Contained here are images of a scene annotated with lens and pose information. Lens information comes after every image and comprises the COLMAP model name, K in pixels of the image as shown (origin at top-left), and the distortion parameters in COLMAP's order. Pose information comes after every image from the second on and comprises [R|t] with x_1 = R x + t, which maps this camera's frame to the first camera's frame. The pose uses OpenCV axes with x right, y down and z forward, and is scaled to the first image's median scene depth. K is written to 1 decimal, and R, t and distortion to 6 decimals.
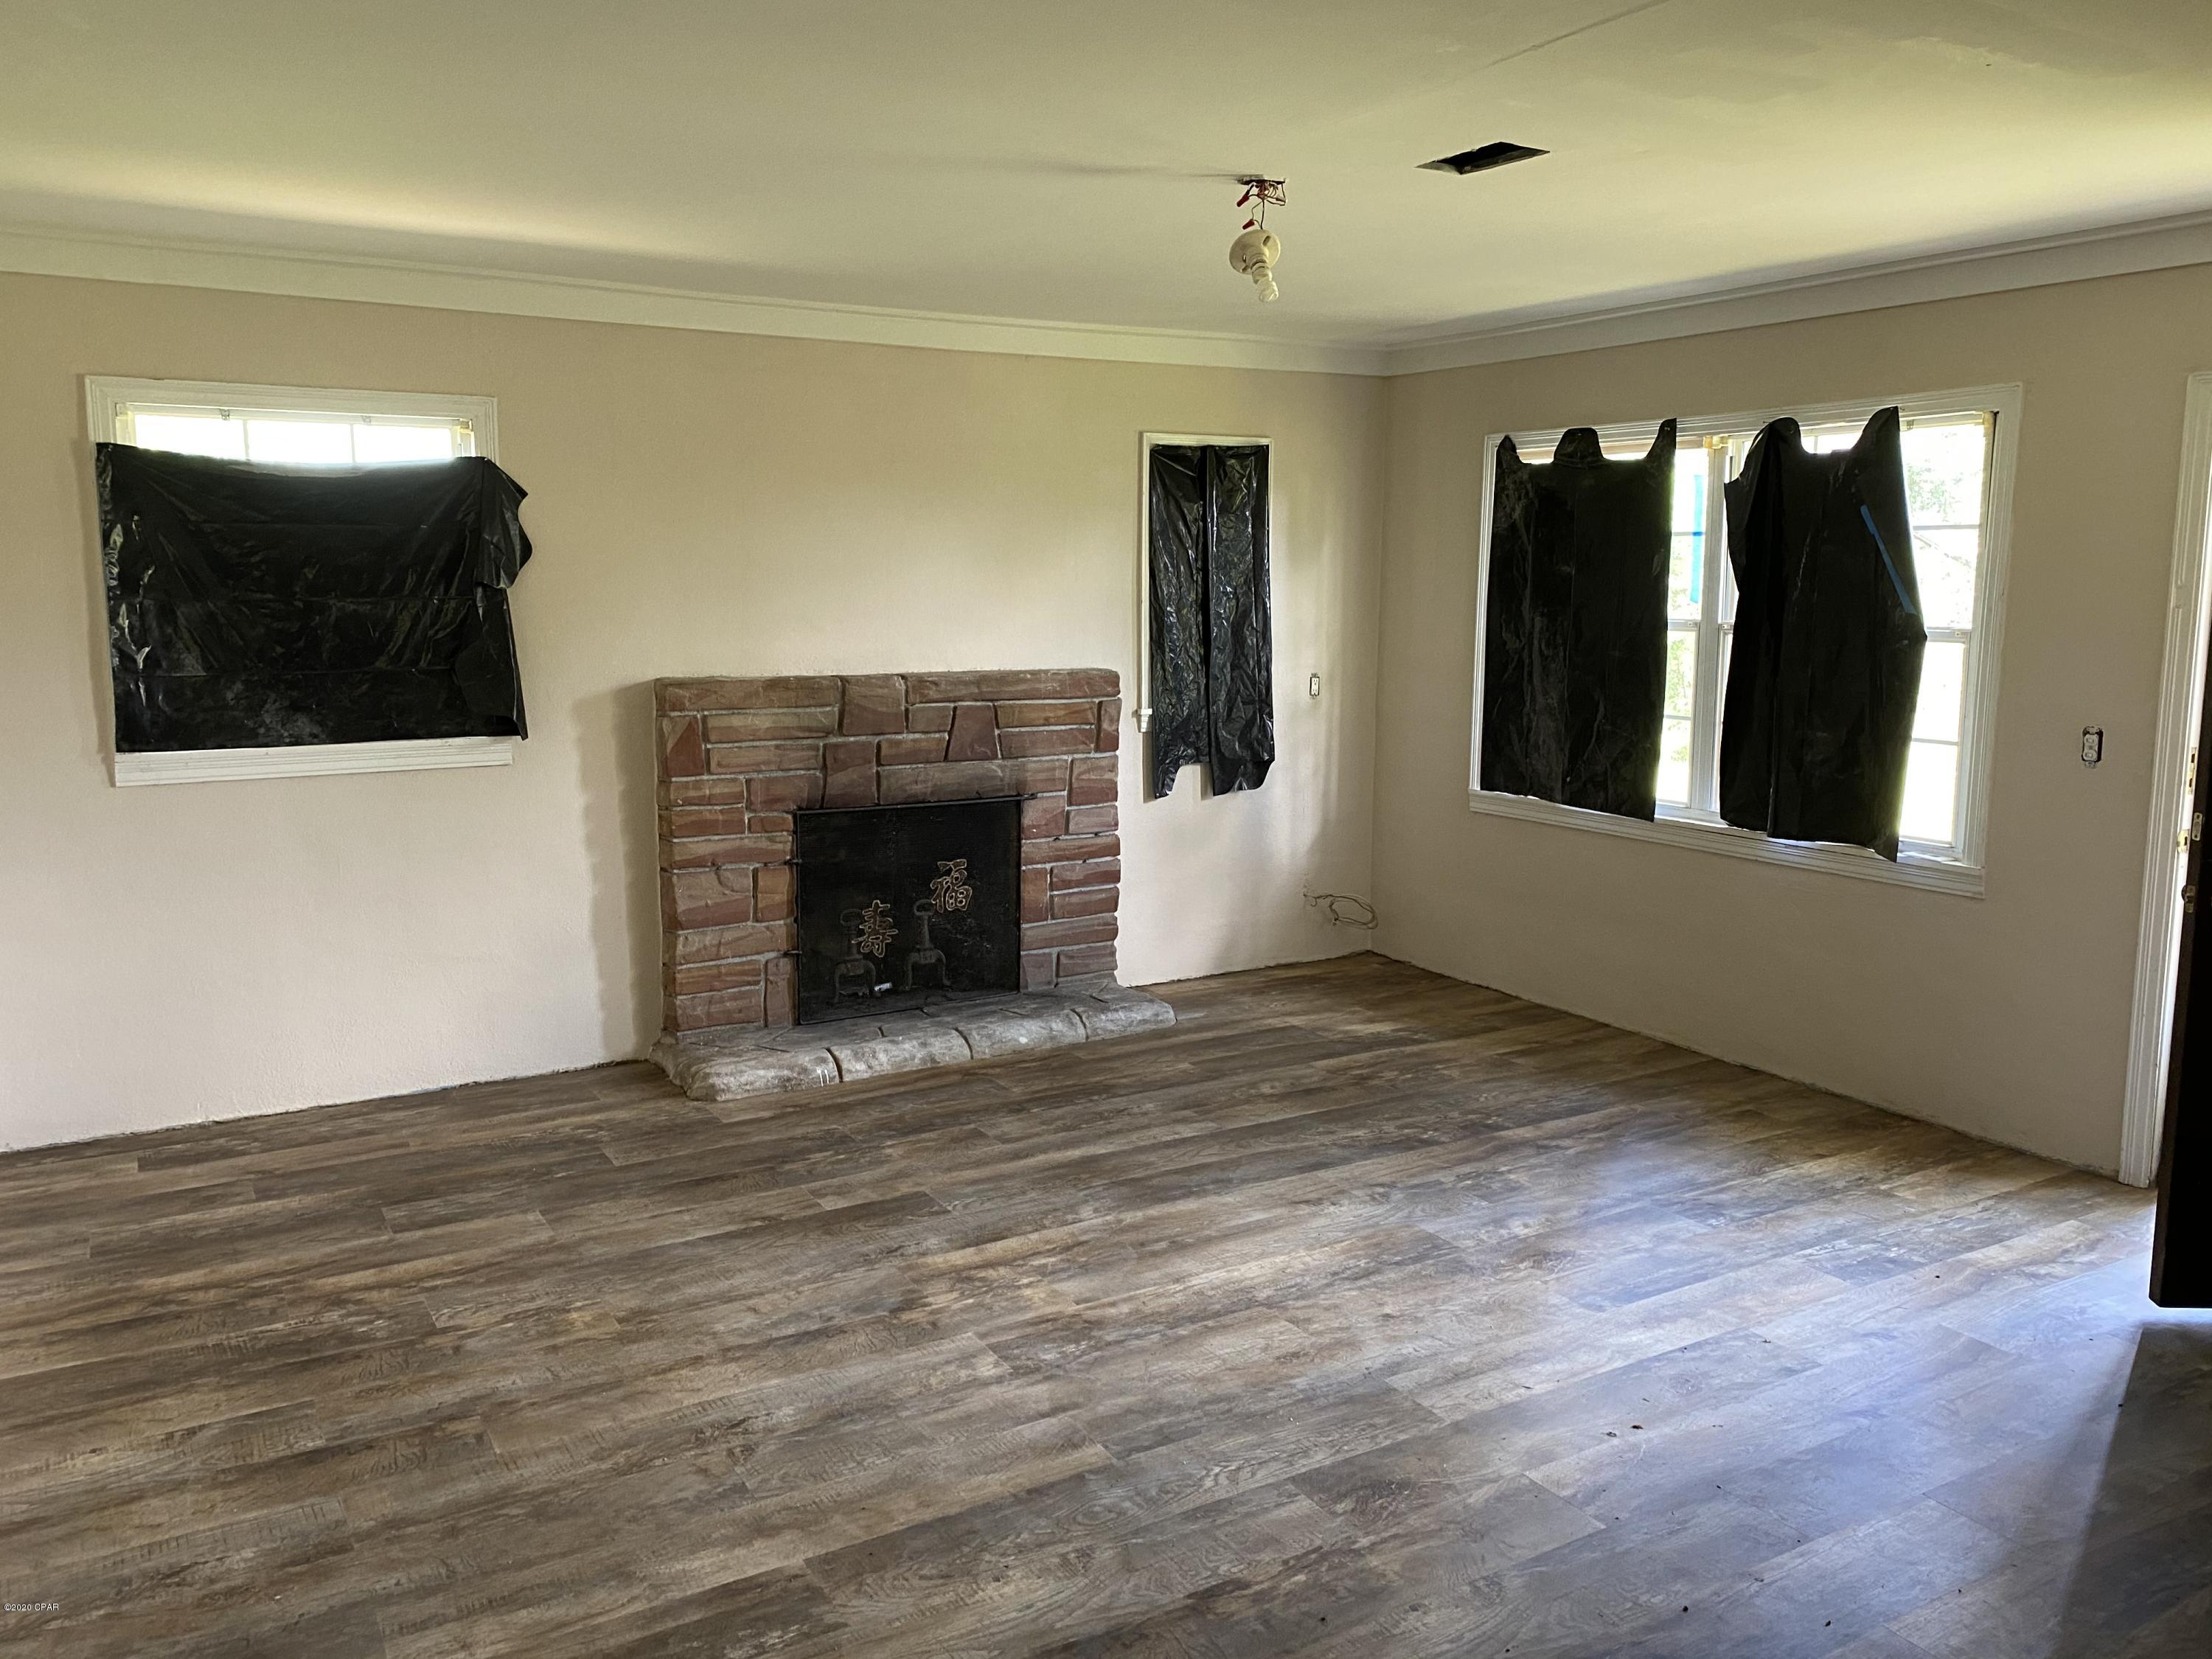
lens RADIAL K [[1710.4, 0, 1106.0], [0, 1710.4, 829.5], [0, 0, 1]] dist [-0.000055, -0.003798]
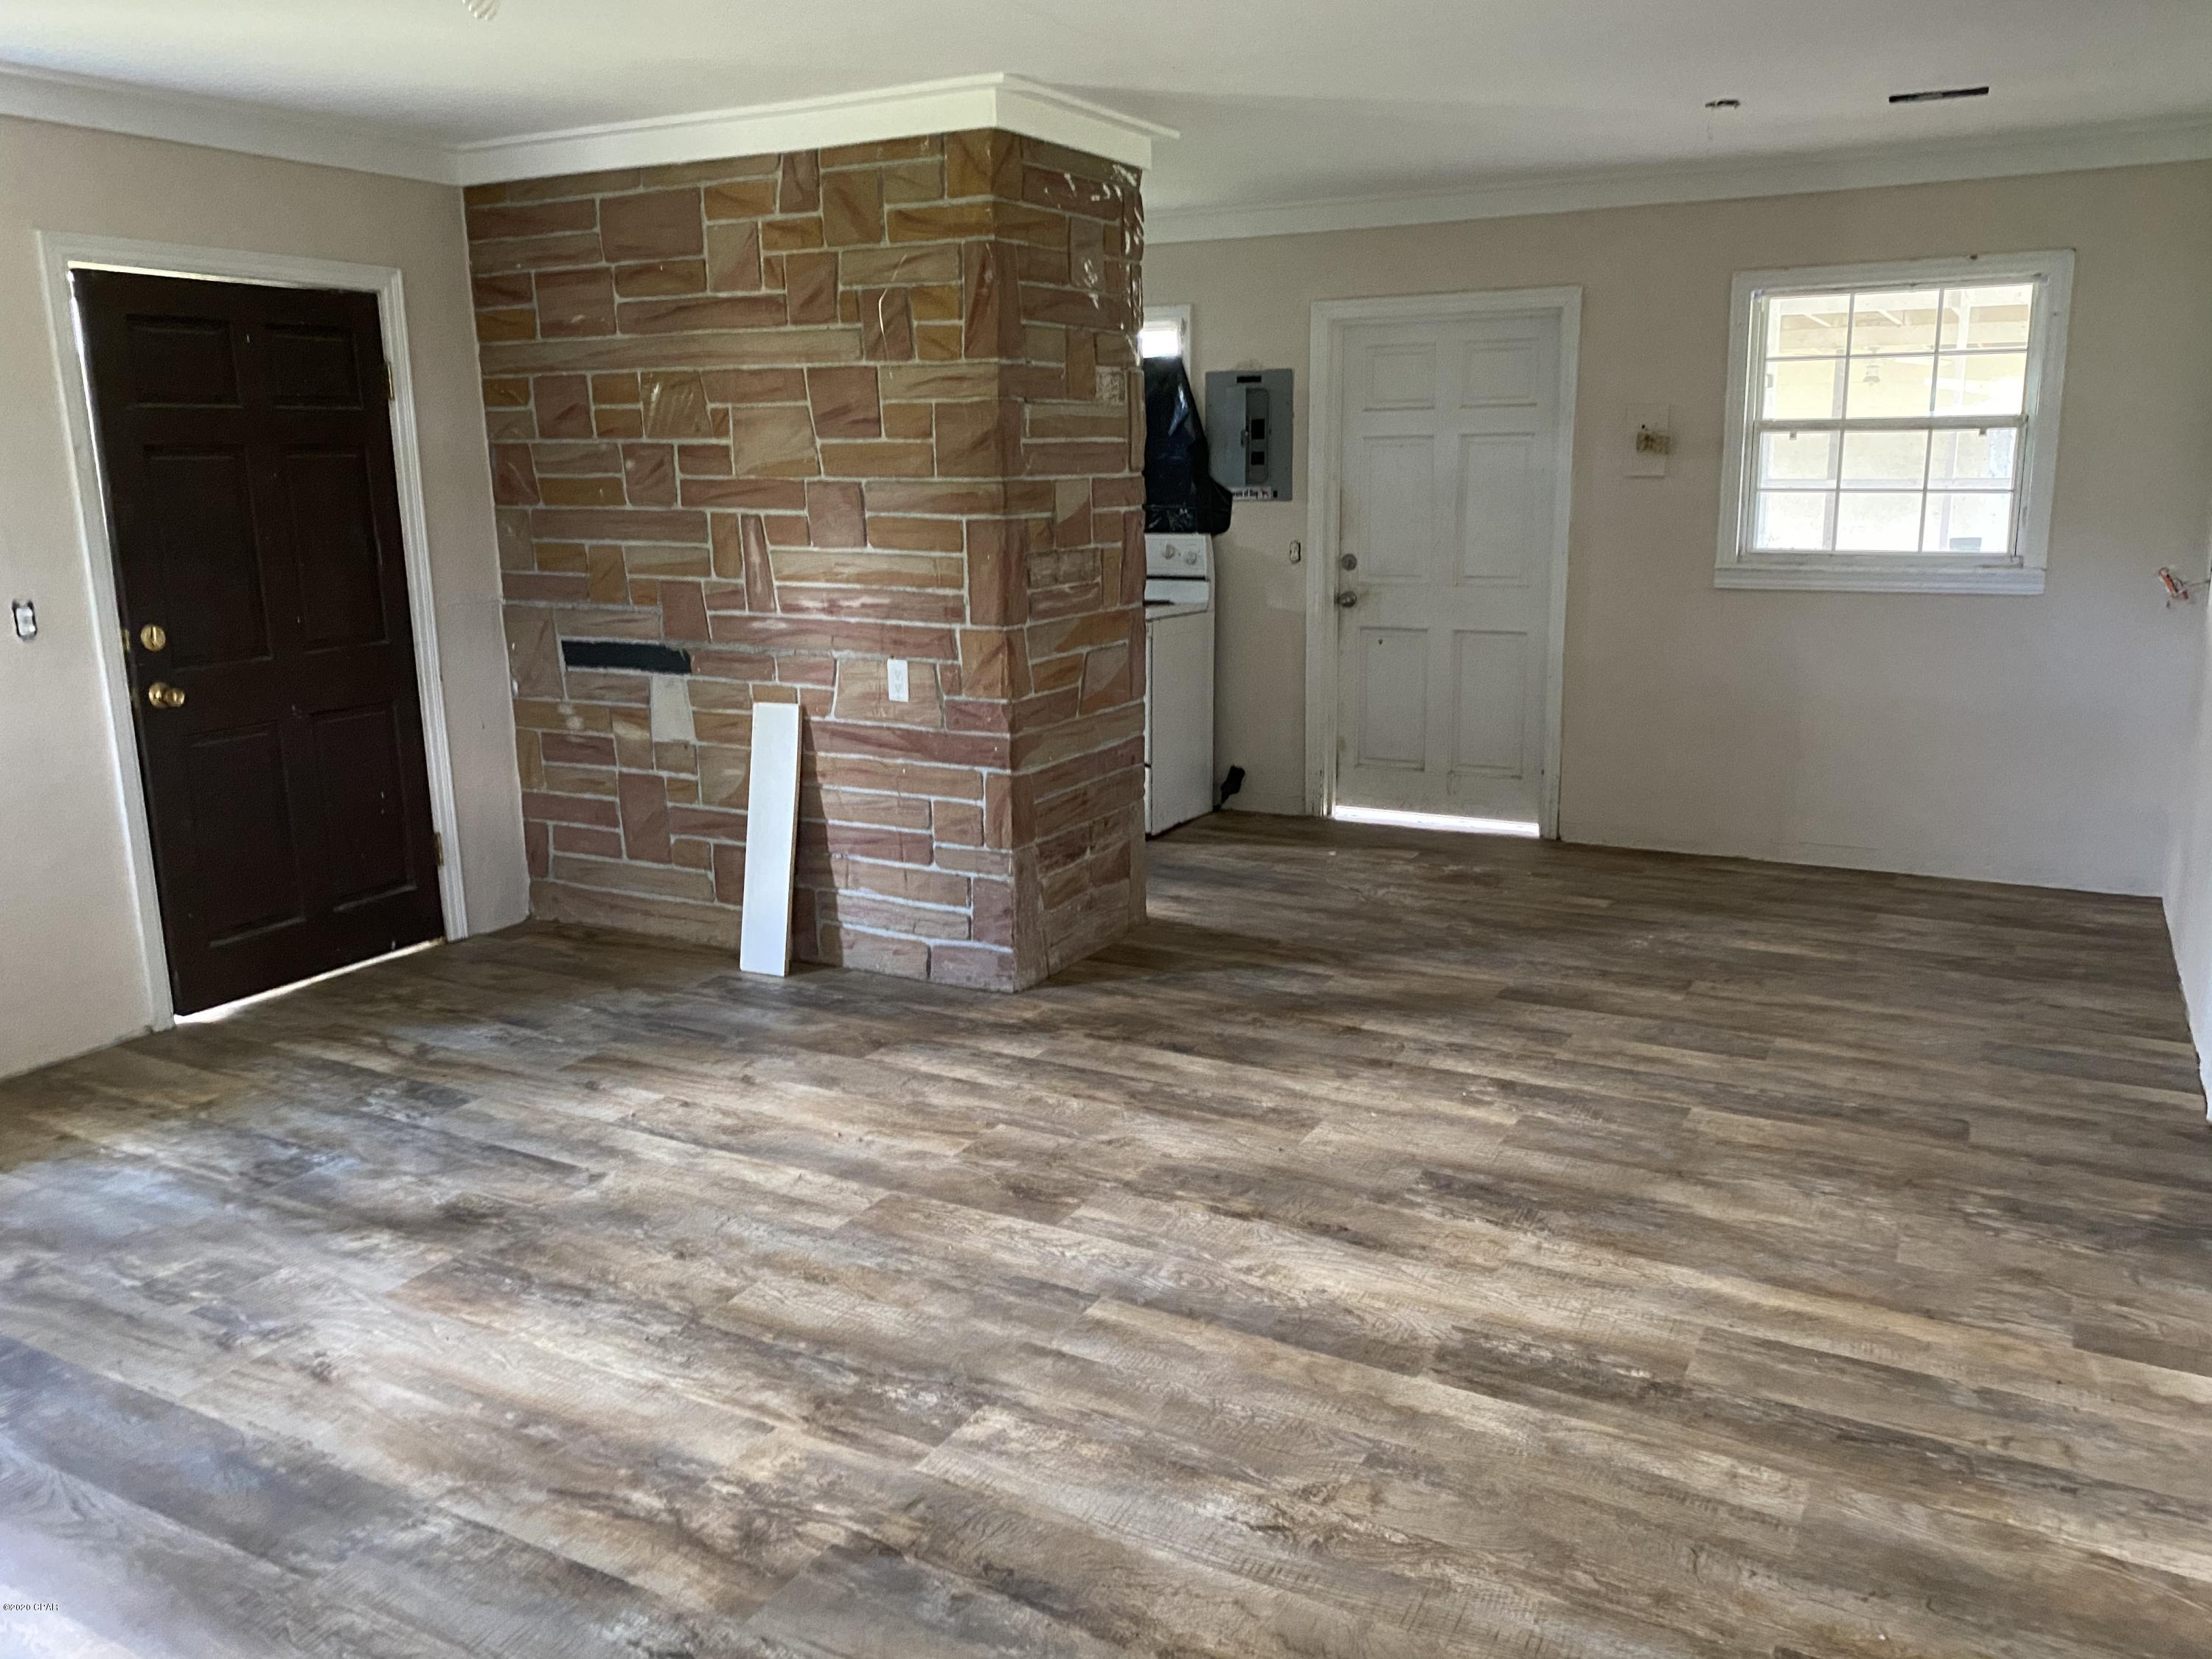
lens RADIAL K [[1668.4, 0, 1110.5], [0, 1668.4, 816.9], [0, 0, 1]] dist [0.041791, -0.073176]
pose [[-0.507992, -0.186446, 0.840941, -0.658858], [0.141815, 0.944866, 0.295154, -0.167567], [-0.849607, 0.269194, -0.453544, 1.147946]]
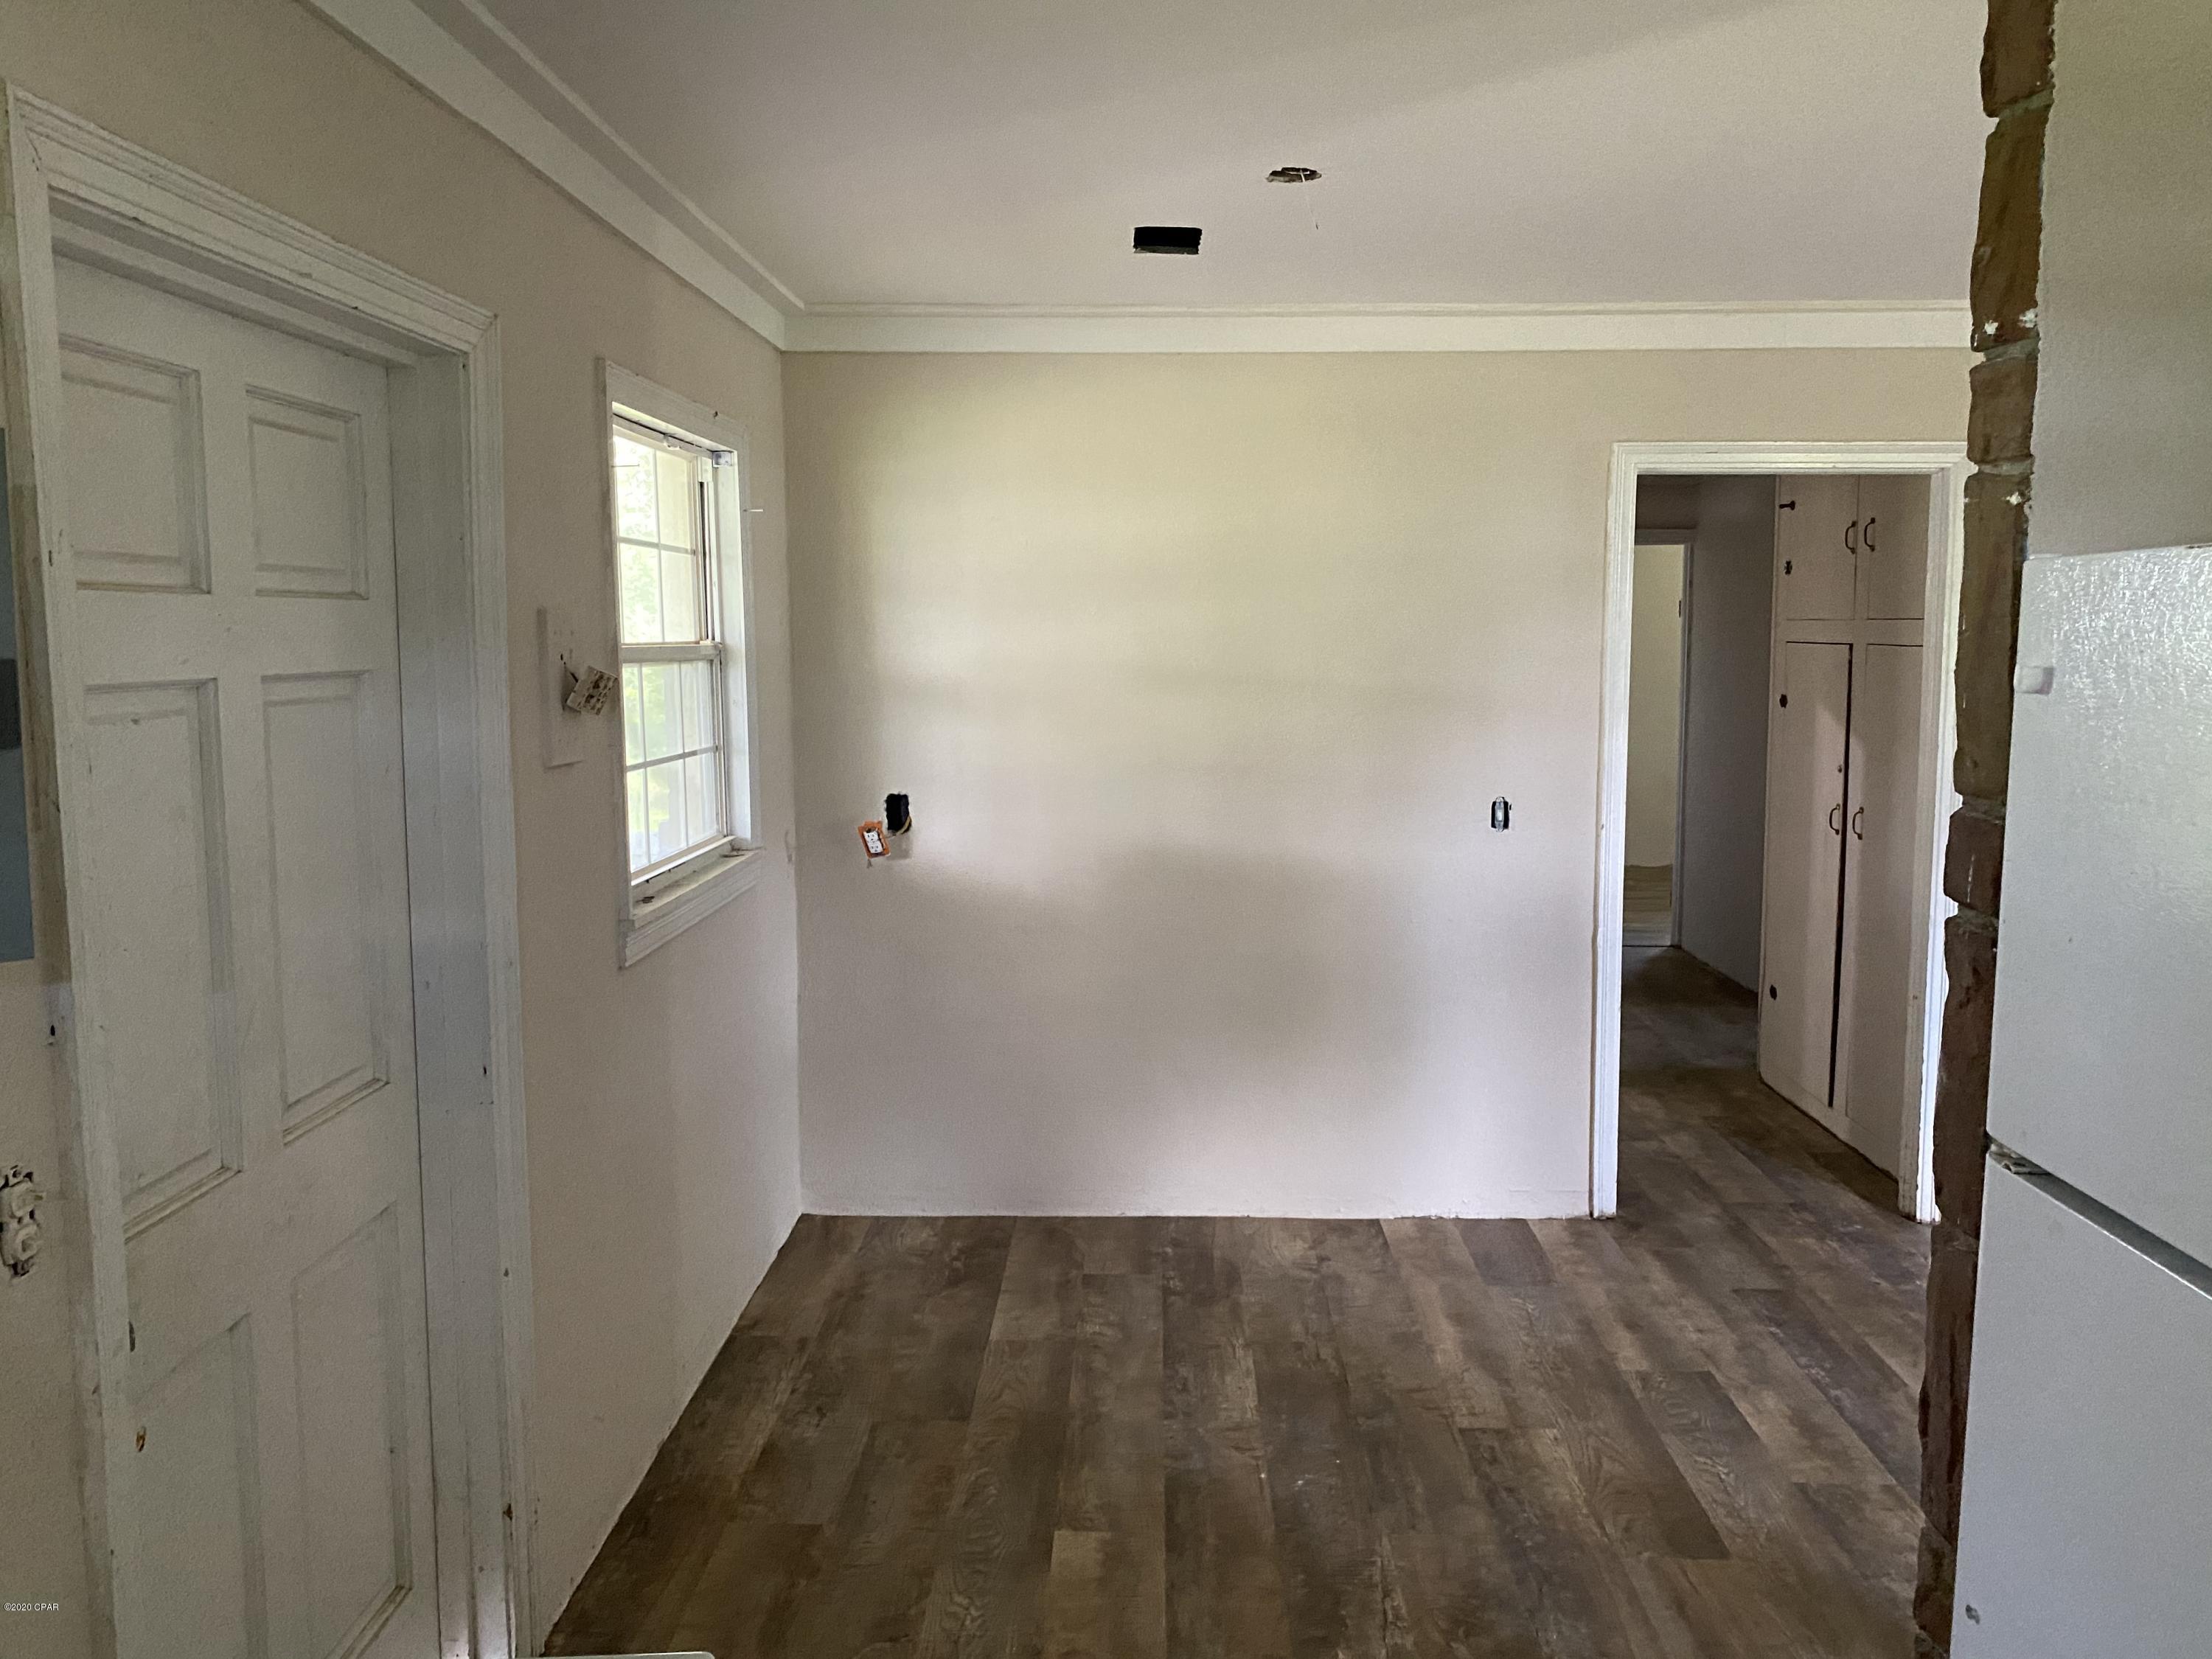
lens RADIAL K [[1697.7, 0, 1114.5], [0, 1697.7, 803.0], [0, 0, 1]] dist [0.018875, -0.008768]
pose [[-0.539869, 0.084941, -0.837452, 1.054313], [-0.126699, 0.975361, 0.180606, -0.074386], [0.832159, 0.203608, -0.515805, 0.451821]]
